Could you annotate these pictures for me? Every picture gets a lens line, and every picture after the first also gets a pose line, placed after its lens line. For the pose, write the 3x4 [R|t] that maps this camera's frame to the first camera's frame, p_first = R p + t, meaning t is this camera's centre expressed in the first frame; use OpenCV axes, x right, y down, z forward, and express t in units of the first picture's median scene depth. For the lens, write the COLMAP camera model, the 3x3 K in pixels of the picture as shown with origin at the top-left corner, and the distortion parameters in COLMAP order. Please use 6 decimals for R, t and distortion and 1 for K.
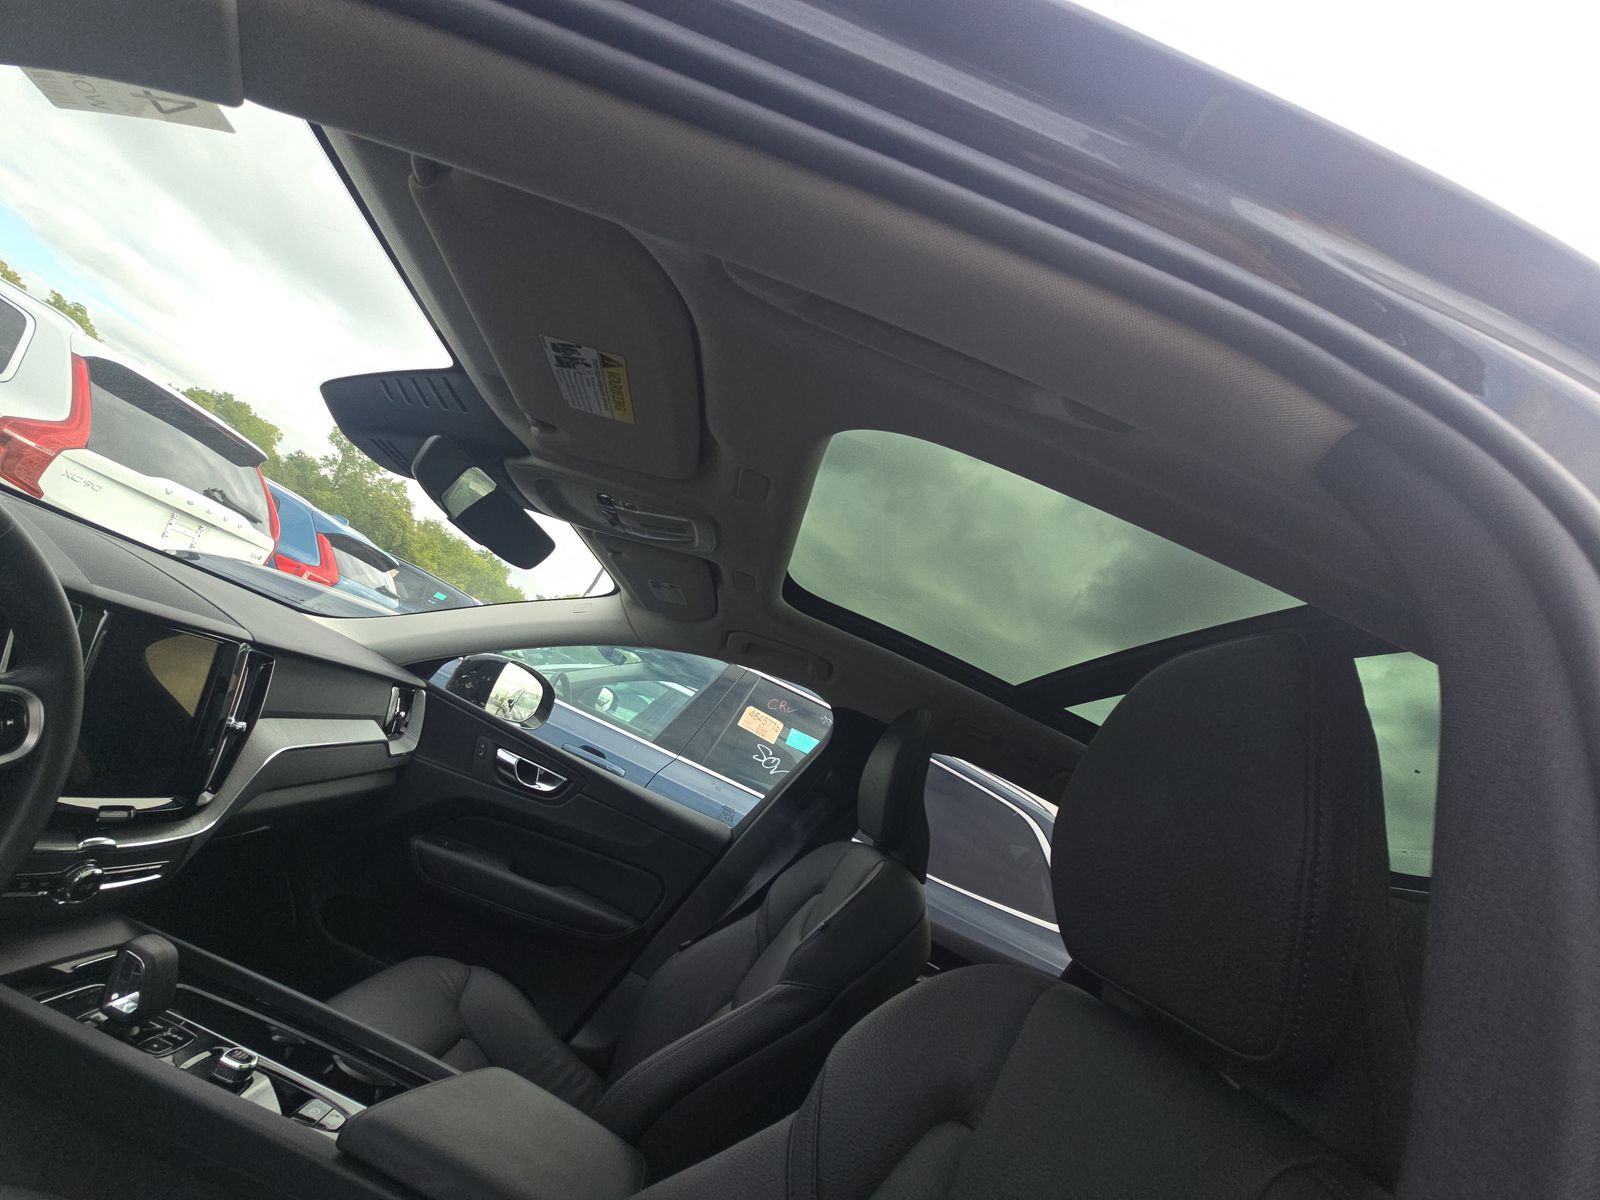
lens RADIAL K [[641.1, 0, 791.5], [0, 641.1, 591.5], [0, 0, 1]] dist [0.022751, -0.012943]
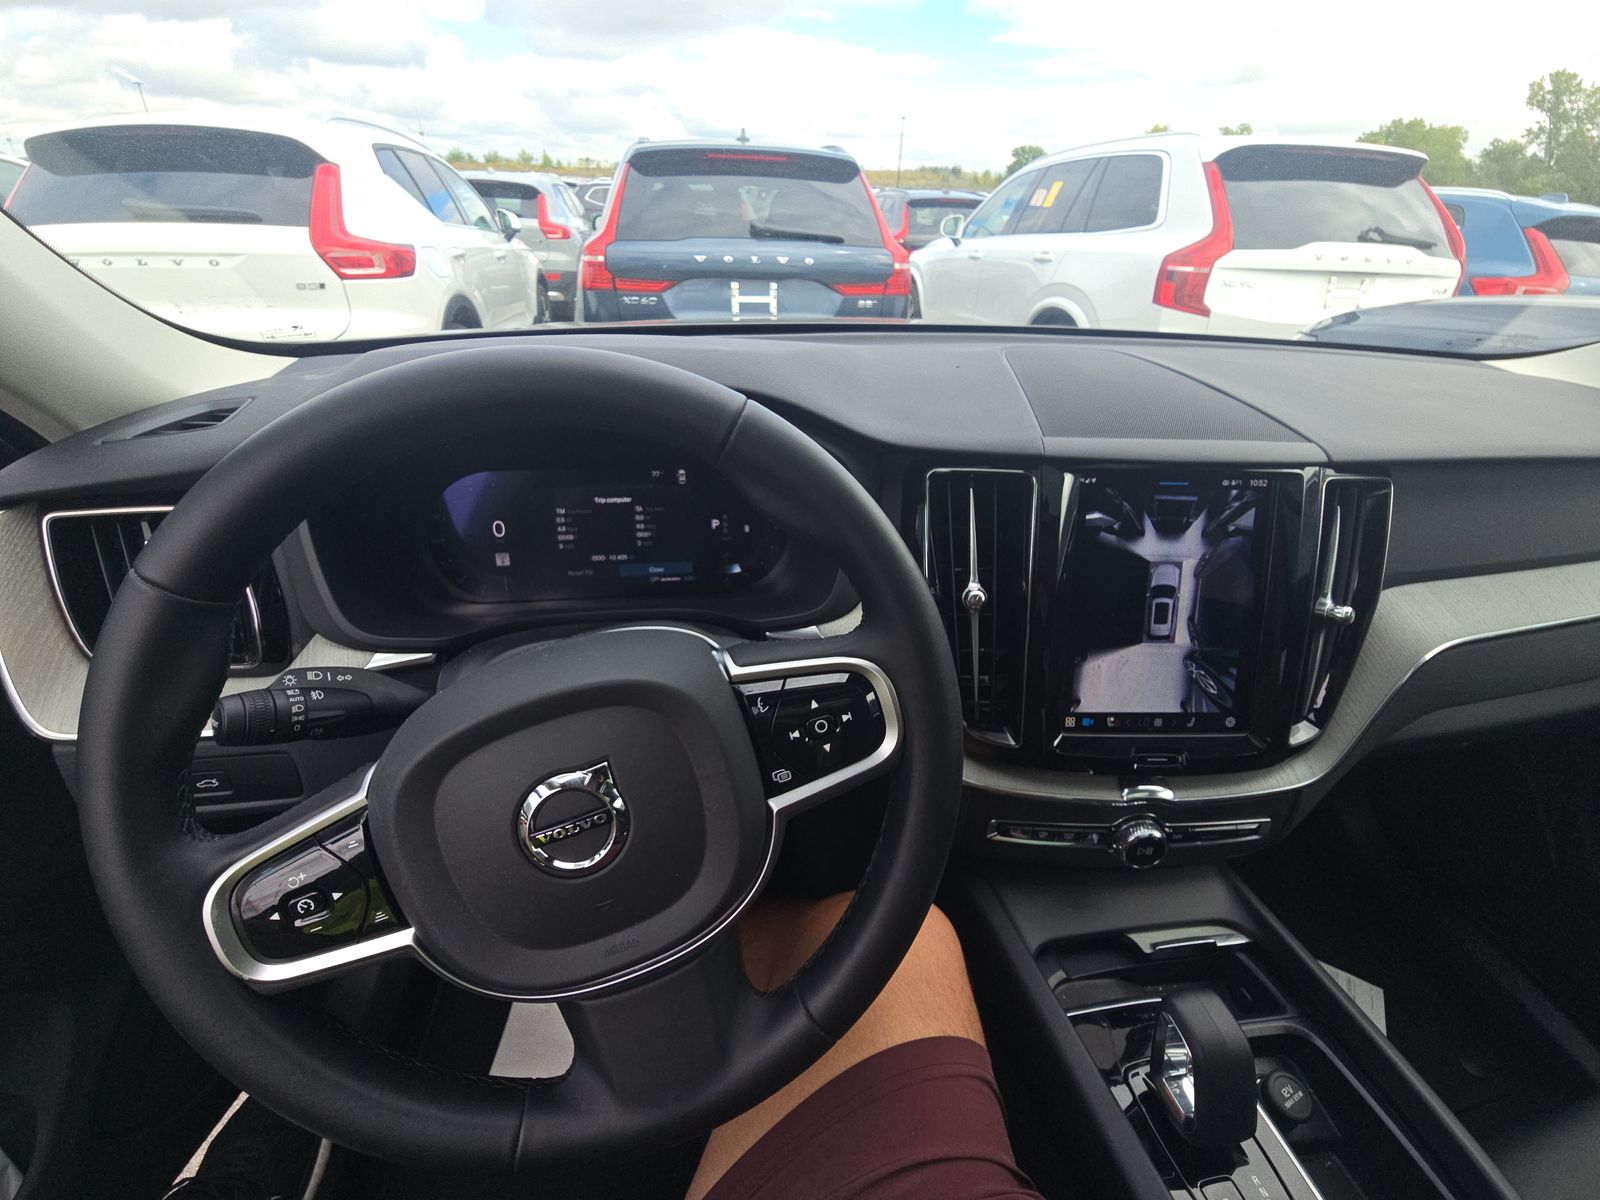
lens RADIAL K [[642.8, 0, 800.0], [0, 642.8, 600.0], [0, 0, 1]] dist [0.010369, -0.011661]
pose [[0.068064, 0.081917, -0.994312, -0.206682], [0.291717, 0.951435, 0.098353, 0.005700], [0.954080, -0.296752, 0.040862, 0.327600]]
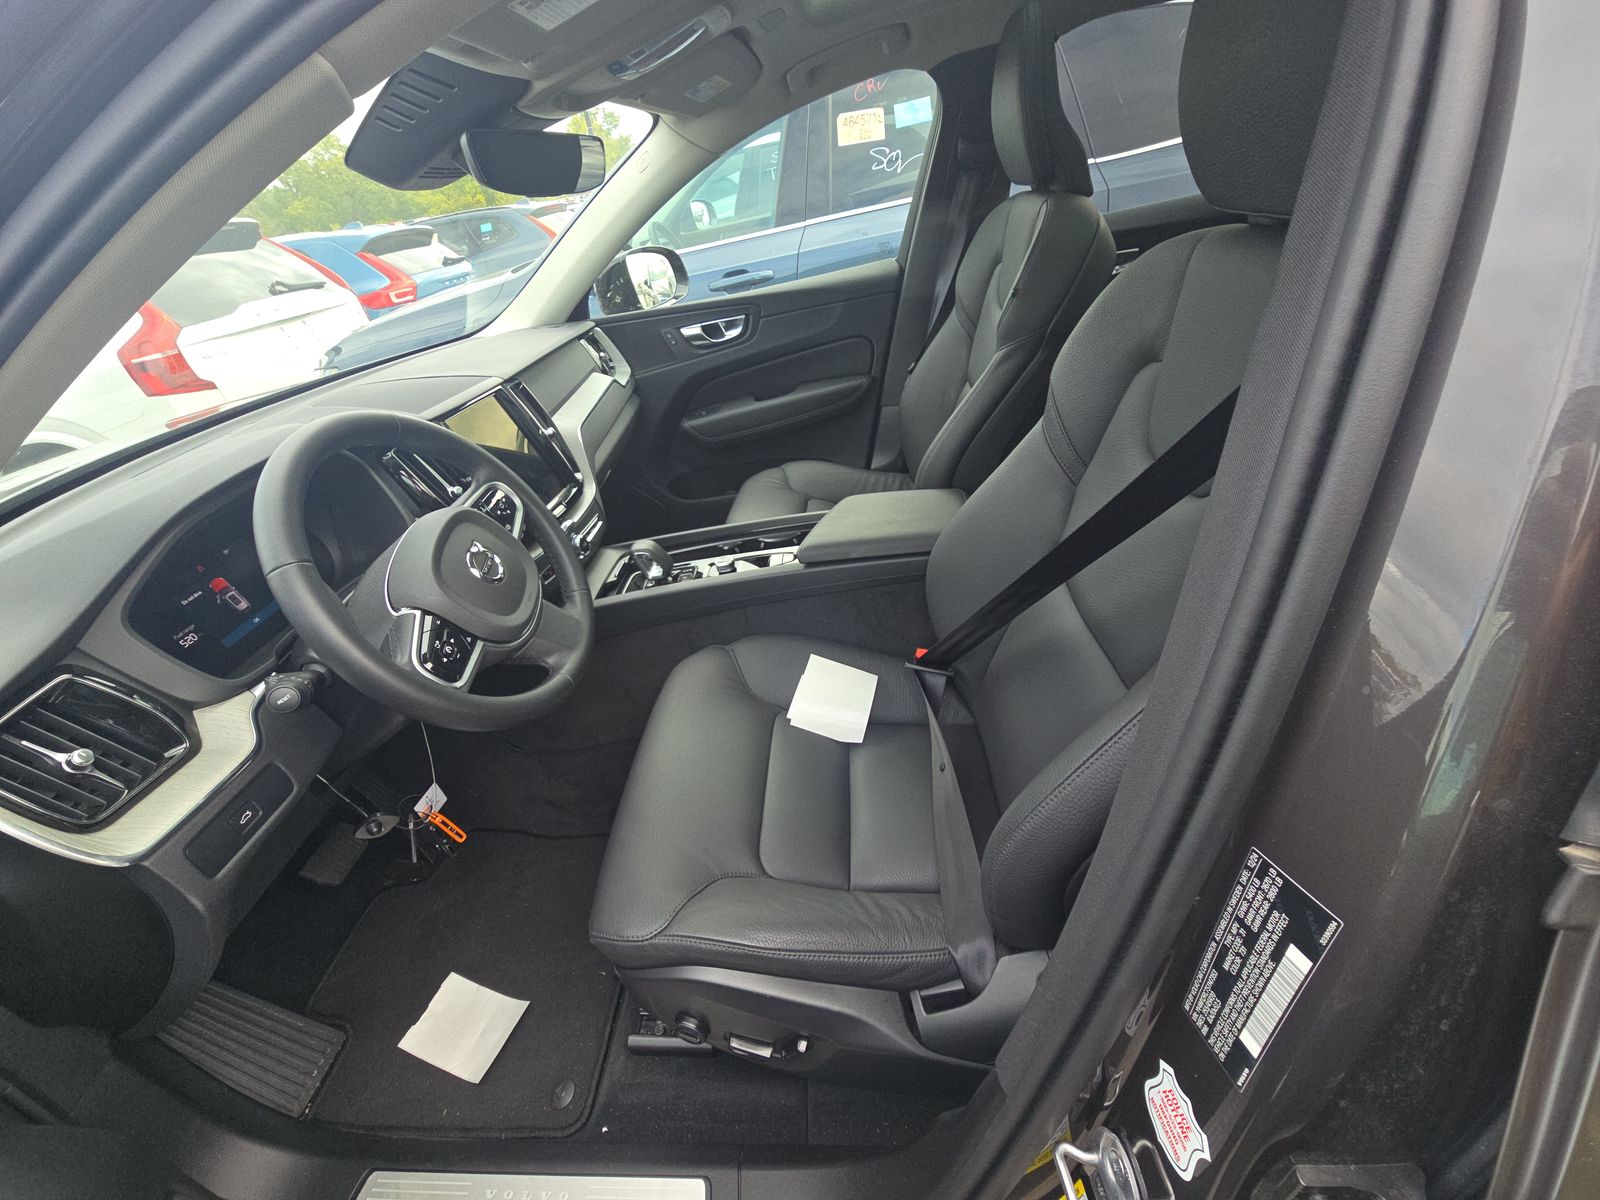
lens RADIAL K [[642.8, 0, 800.0], [0, 642.8, 600.0], [0, 0, 1]] dist [0.010369, -0.011661]
pose [[0.808216, -0.400699, -0.431540, 0.010904], [0.588625, 0.527885, 0.612256, -0.076379], [-0.017527, -0.748851, 0.662507, -0.107327]]
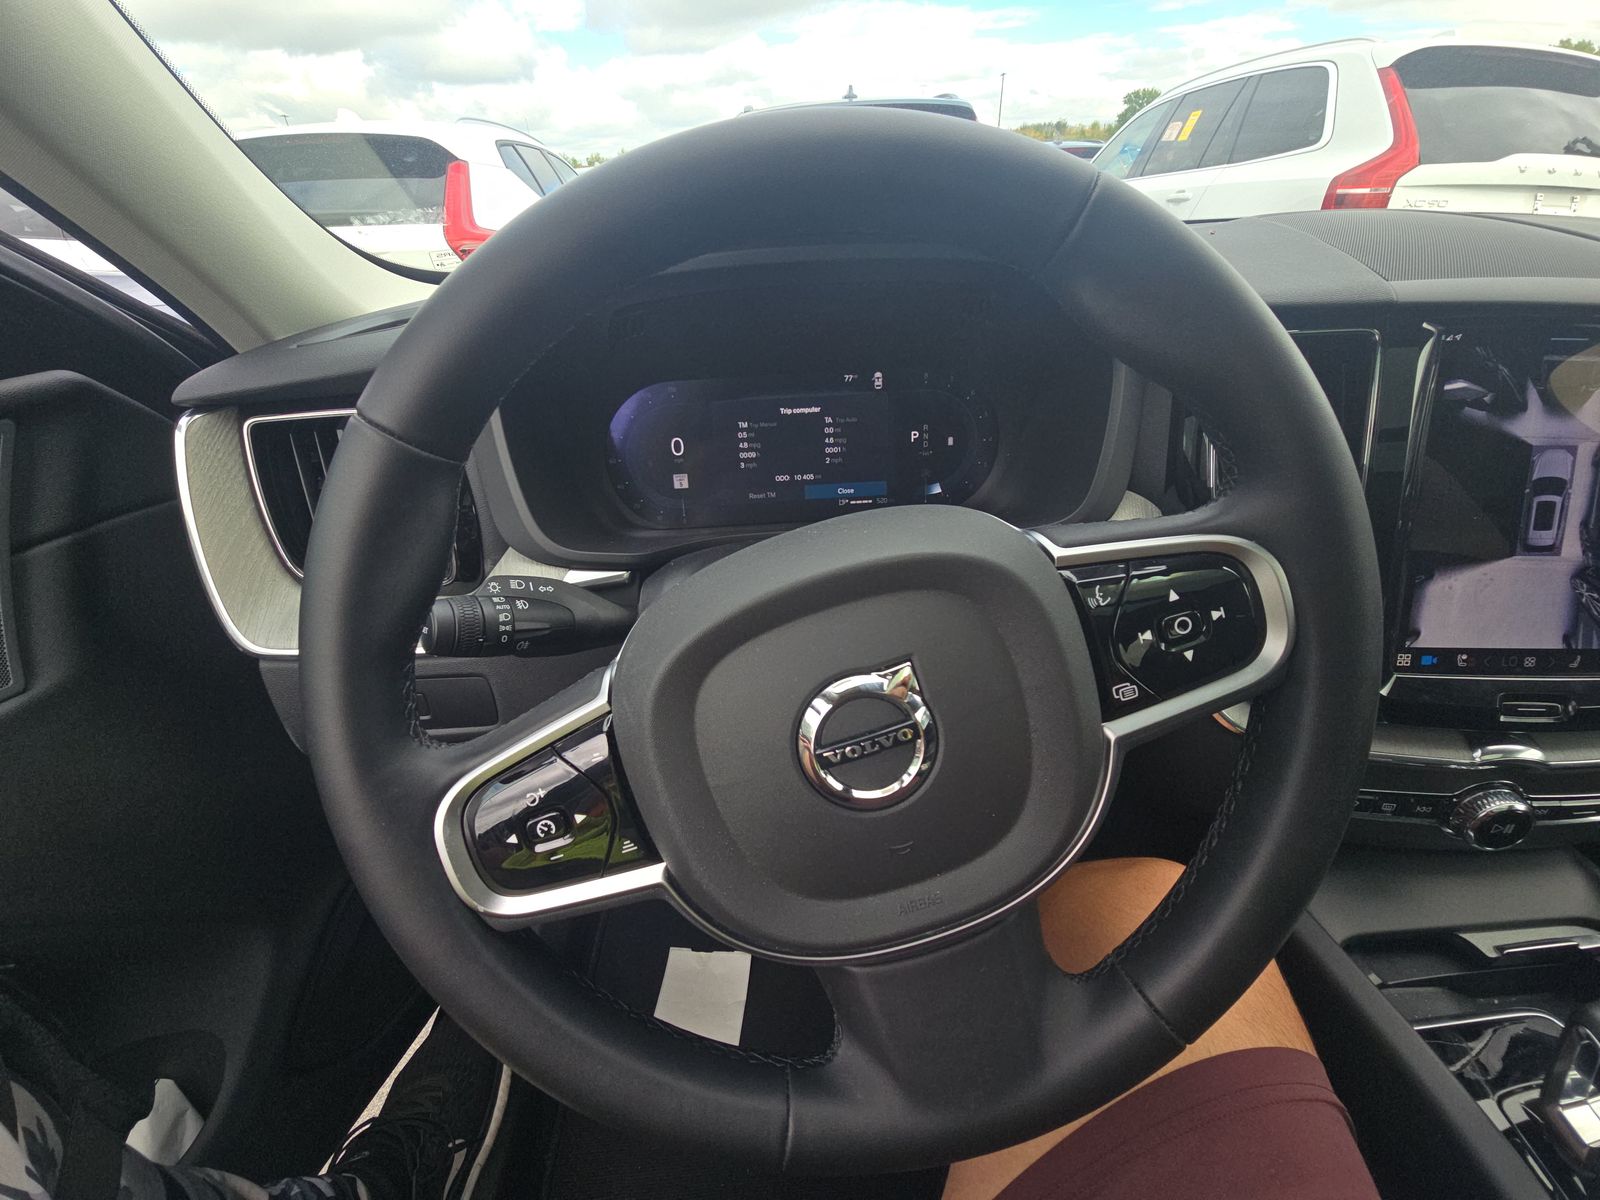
lens RADIAL K [[643.3, 0, 800.0], [0, 643.3, 600.0], [0, 0, 1]] dist [-0.003561, -0.005183]
pose [[-0.074322, 0.108495, -0.991315, -0.253981], [0.306830, 0.948330, 0.080786, 0.021486], [0.948858, -0.298161, -0.103771, 0.259799]]
